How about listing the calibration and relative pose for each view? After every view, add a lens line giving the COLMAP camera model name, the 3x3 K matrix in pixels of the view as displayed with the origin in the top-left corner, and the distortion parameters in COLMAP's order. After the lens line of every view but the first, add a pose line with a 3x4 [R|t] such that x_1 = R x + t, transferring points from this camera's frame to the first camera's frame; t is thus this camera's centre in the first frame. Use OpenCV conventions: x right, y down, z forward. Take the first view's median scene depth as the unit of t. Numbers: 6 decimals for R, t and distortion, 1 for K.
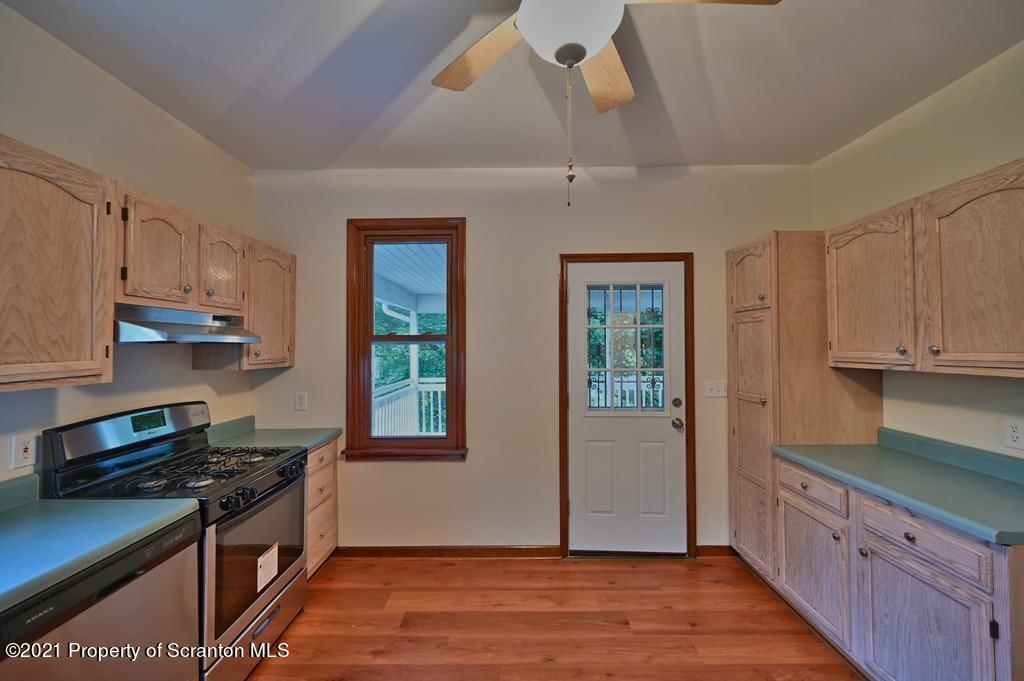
lens RADIAL K [[402.6, 0, 512.8], [0, 402.6, 337.7], [0, 0, 1]] dist [-0.000408, 0.000209]
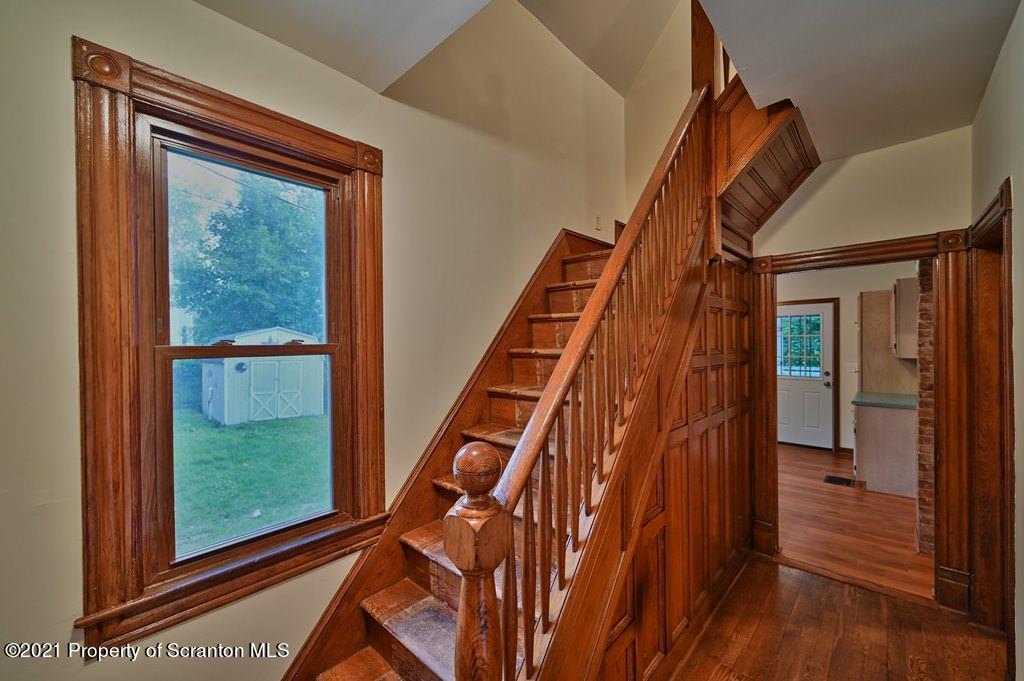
lens RADIAL K [[402.6, 0, 518.8], [0, 402.6, 345.8], [0, 0, 1]] dist [-0.000408, 0.000209]
pose [[0.742617, 0.002069, -0.669713, 0.640833], [0.020134, 0.999474, 0.025414, -0.062715], [0.669413, -0.032357, 0.742185, -1.581740]]
